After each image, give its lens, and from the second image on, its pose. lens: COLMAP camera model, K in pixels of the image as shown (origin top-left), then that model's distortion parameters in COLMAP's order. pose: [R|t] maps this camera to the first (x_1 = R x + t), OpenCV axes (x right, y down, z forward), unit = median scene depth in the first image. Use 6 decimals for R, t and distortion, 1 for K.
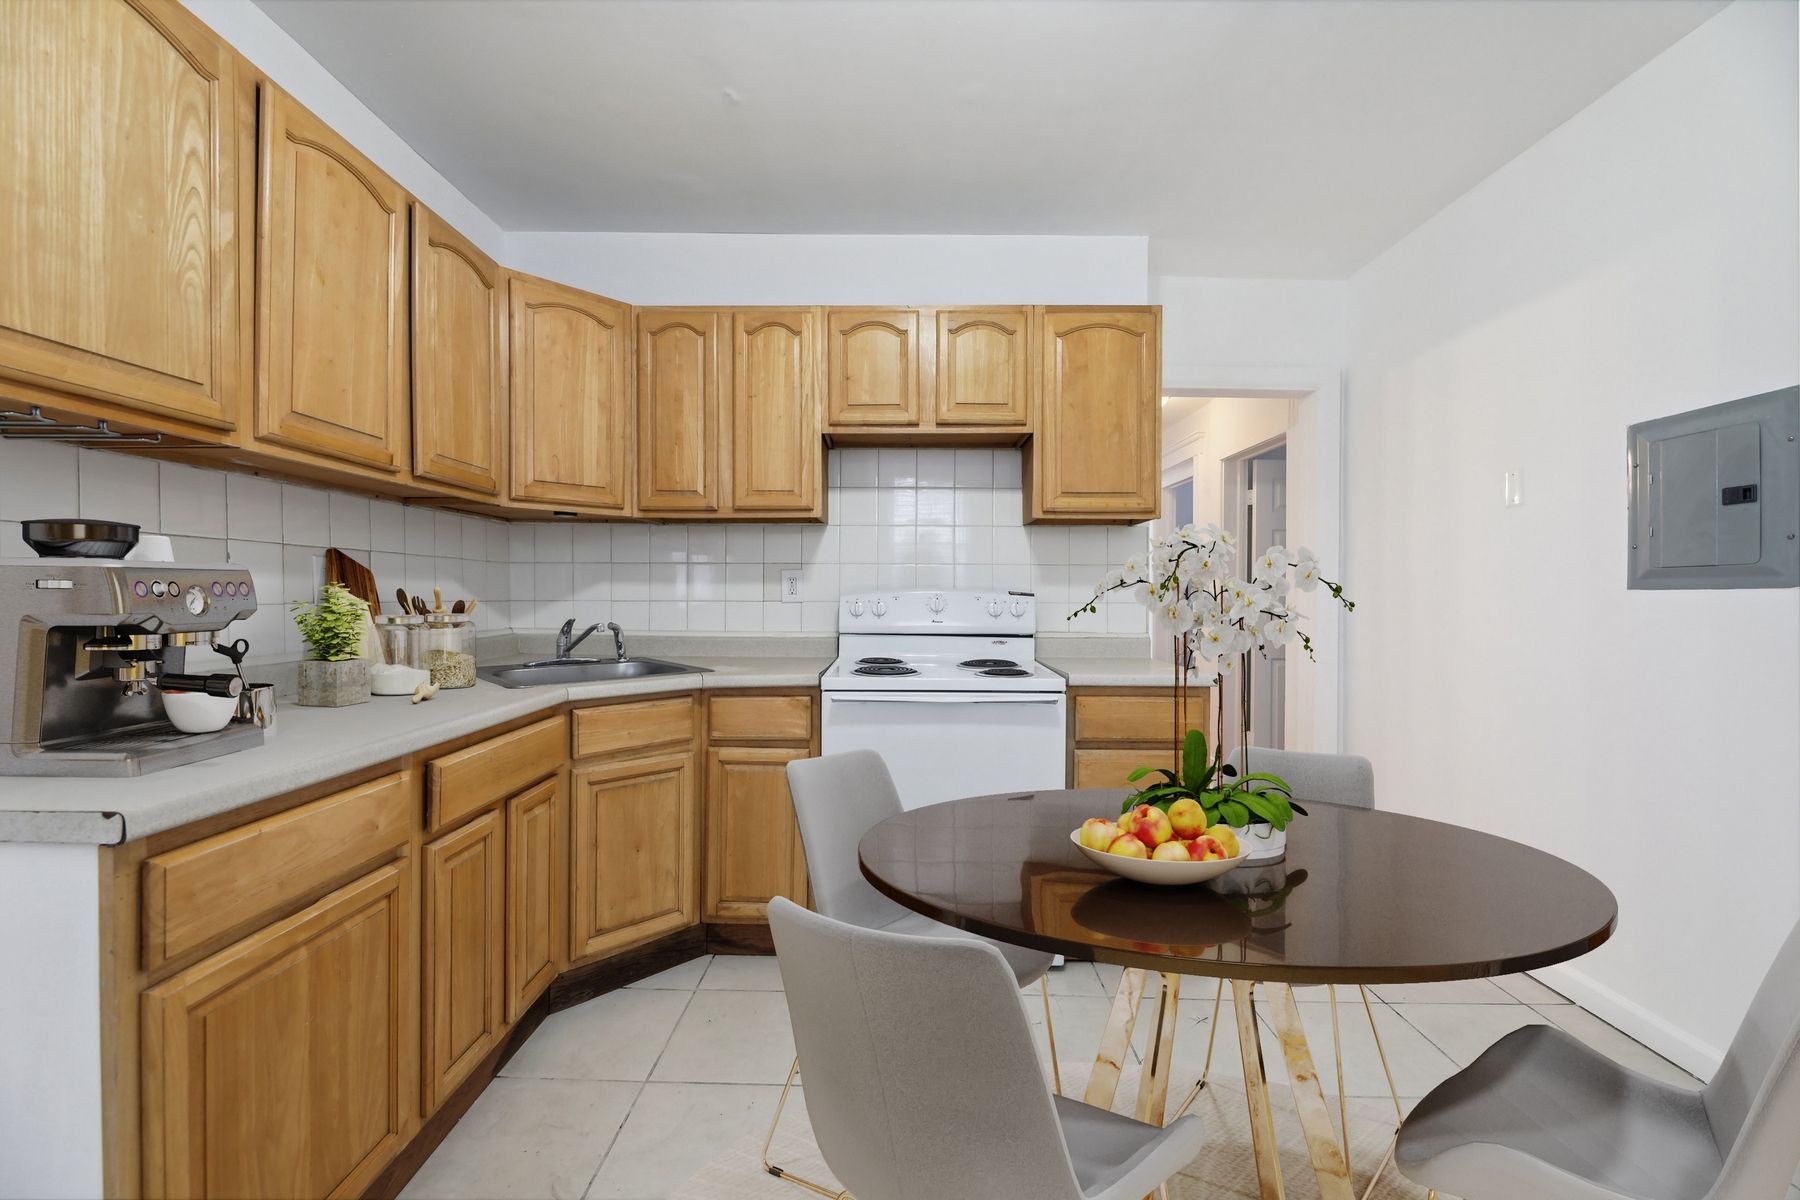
lens RADIAL K [[727.7, 0, 900.9], [0, 727.7, 595.7], [0, 0, 1]] dist [-0.001698, -0.001376]
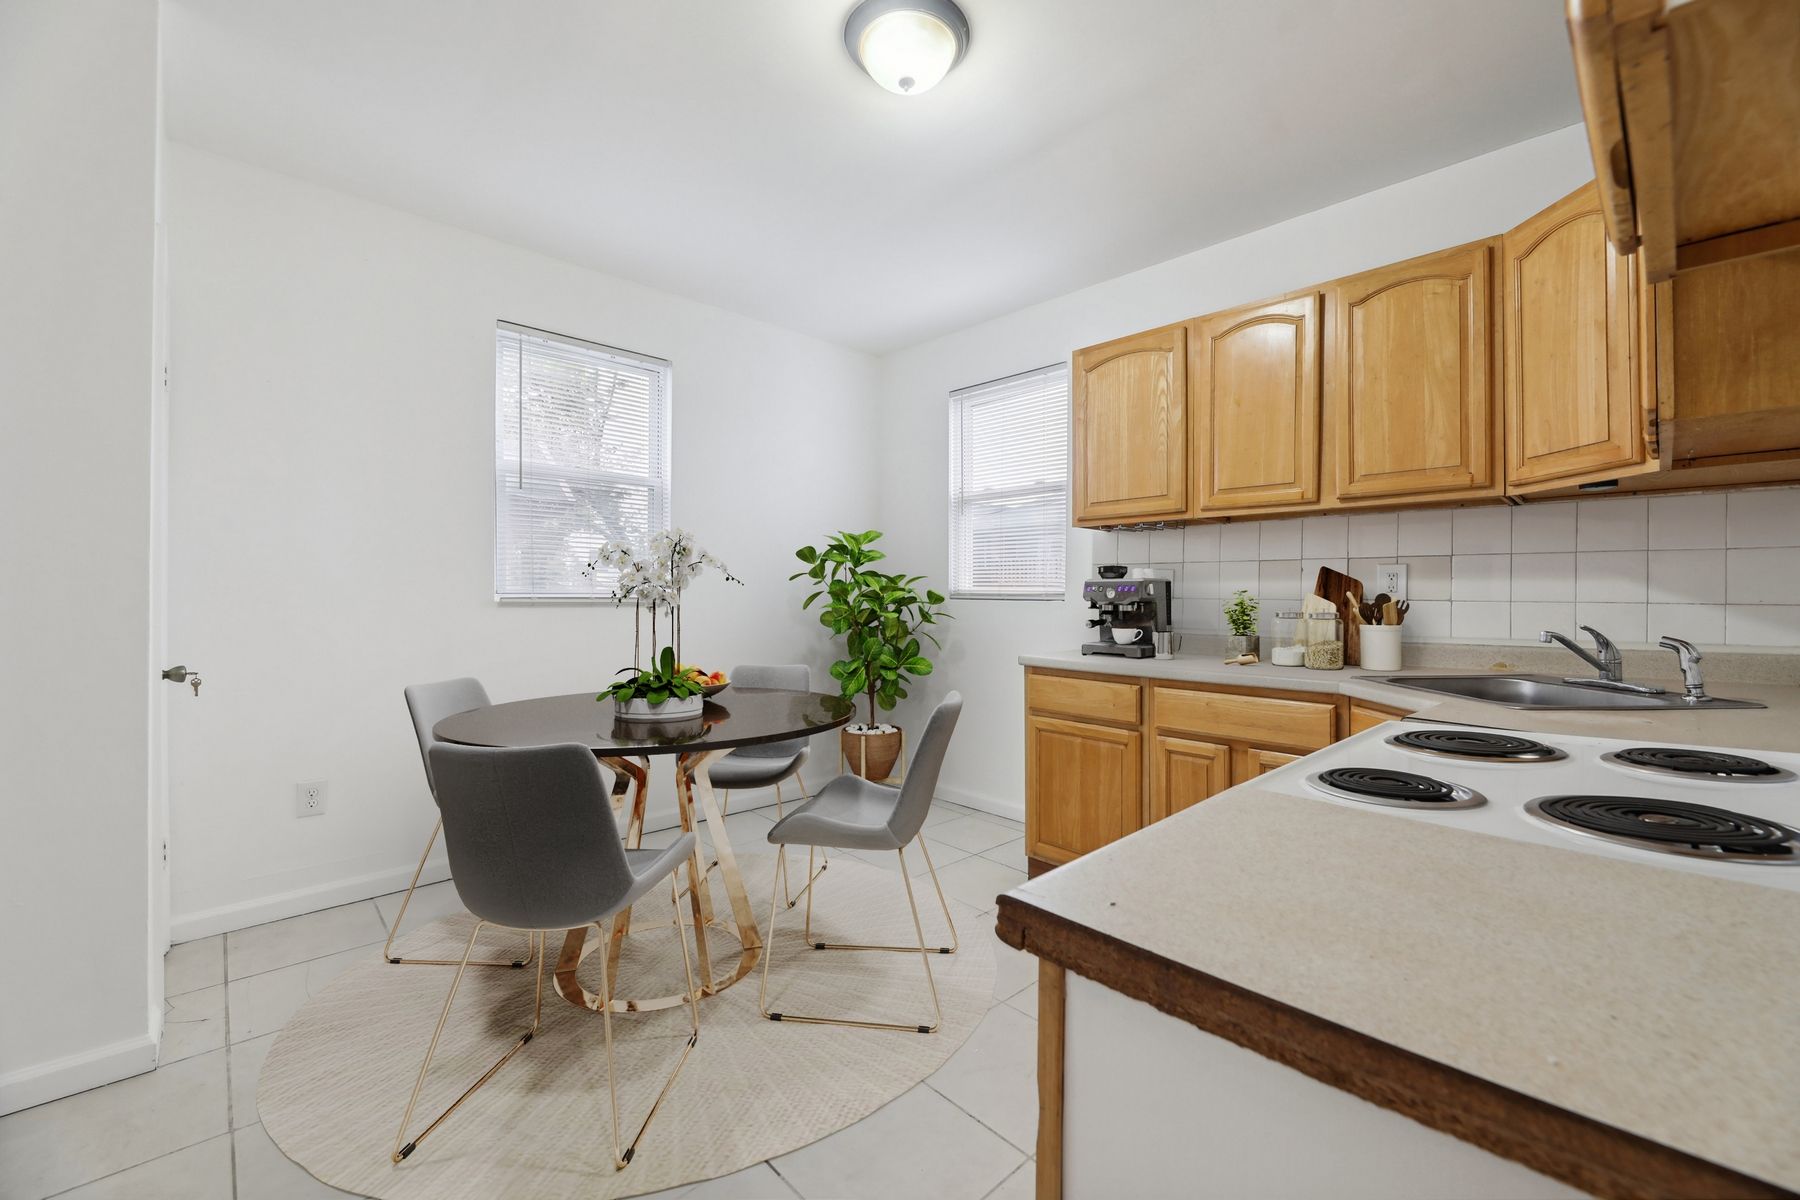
lens RADIAL K [[727.7, 0, 898.5], [0, 727.7, 594.8], [0, 0, 1]] dist [-0.001698, -0.001376]
pose [[-0.716338, -0.010398, -0.697676, 1.196835], [-0.009669, 0.999941, -0.004975, 0.024705], [0.697686, 0.003182, -0.716396, 2.129516]]
